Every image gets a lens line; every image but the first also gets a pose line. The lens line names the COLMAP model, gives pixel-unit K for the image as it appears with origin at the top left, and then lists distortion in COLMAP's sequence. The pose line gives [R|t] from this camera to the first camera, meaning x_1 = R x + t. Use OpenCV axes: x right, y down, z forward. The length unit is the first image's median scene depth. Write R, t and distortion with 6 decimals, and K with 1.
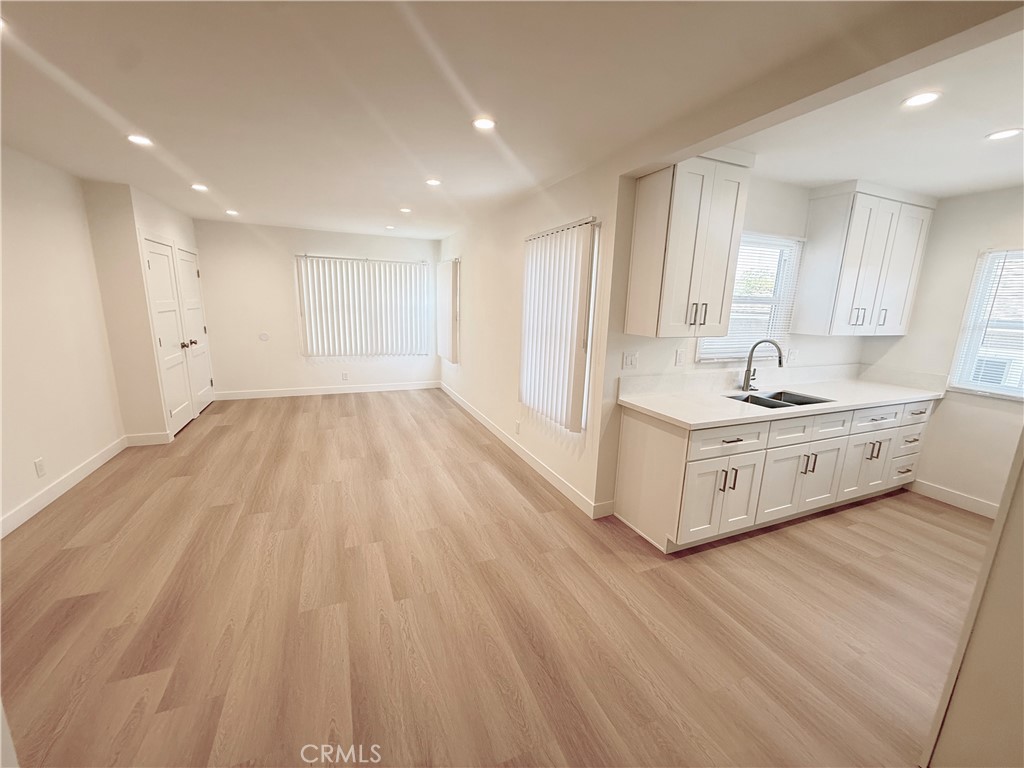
lens RADIAL K [[408.0, 0, 509.1], [0, 408.0, 384.4], [0, 0, 1]] dist [-0.000466, 0.000031]
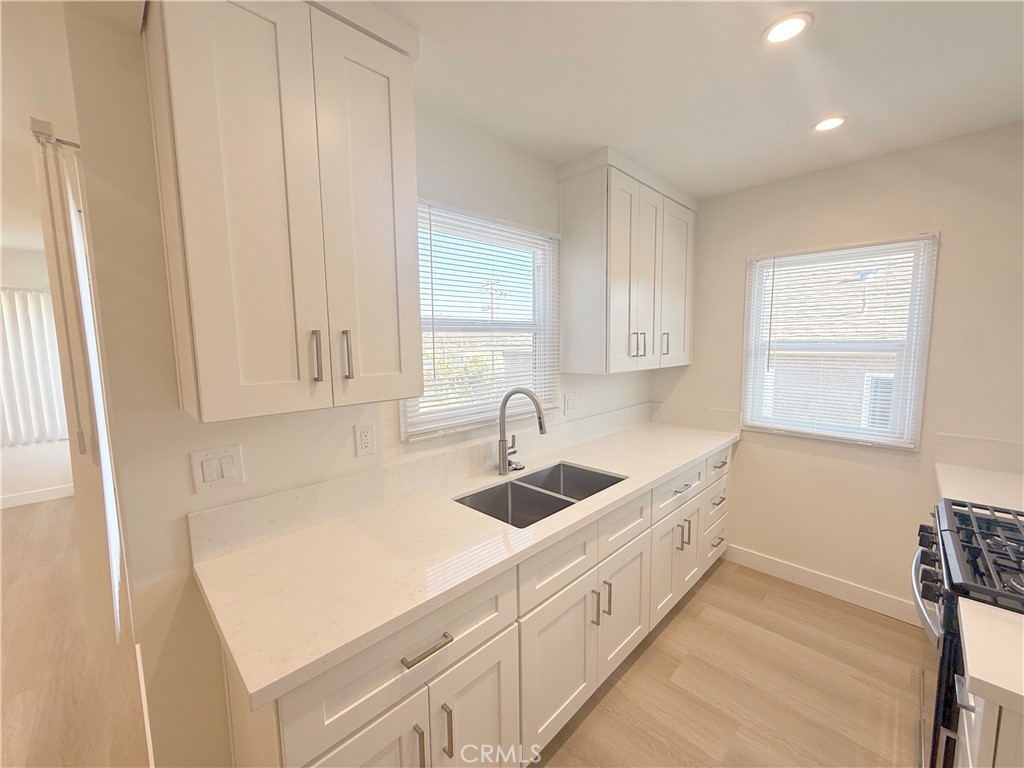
lens RADIAL K [[408.0, 0, 509.1], [0, 408.0, 384.4], [0, 0, 1]] dist [-0.000466, 0.000031]
pose [[0.928016, -0.080455, 0.363749, 0.387620], [0.115268, 0.990499, -0.074996, -0.070656], [-0.354260, 0.111526, 0.928473, 0.432773]]
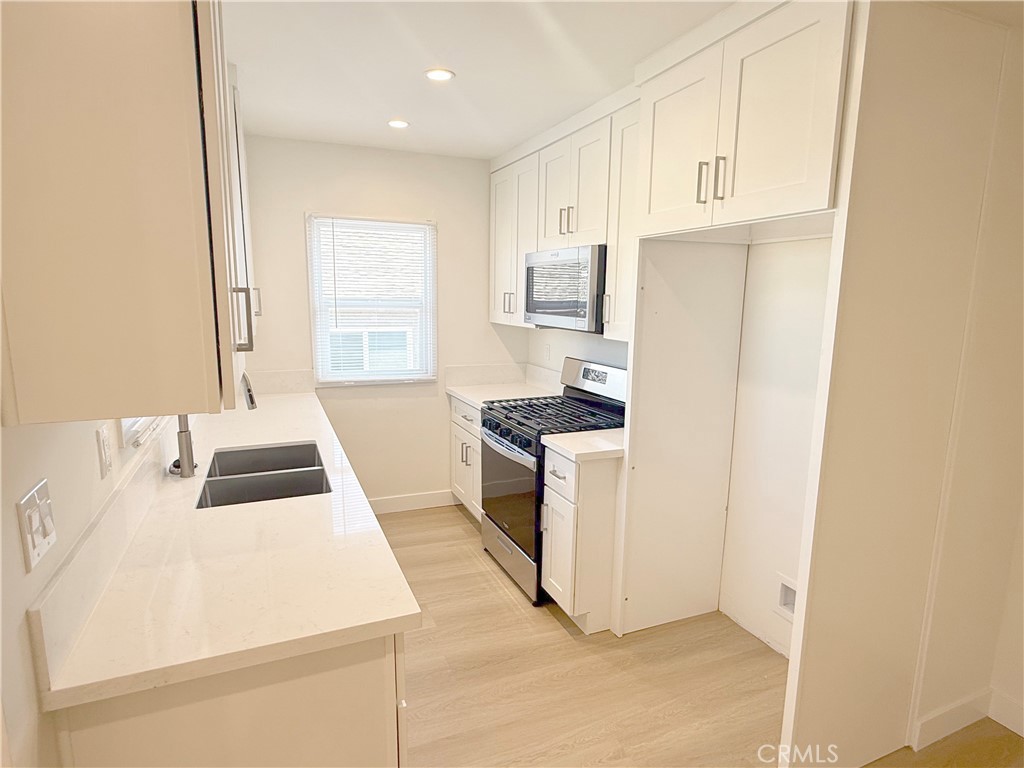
lens RADIAL K [[572.7, 0, 512.0], [0, 572.7, 384.0], [0, 0, 1]] dist [-0.000005, -0.000518]
pose [[-0.001523, -0.187102, 0.982339, -0.024609], [0.188560, 0.964665, 0.184028, -0.134308], [-0.982060, 0.185511, 0.033810, 0.621323]]
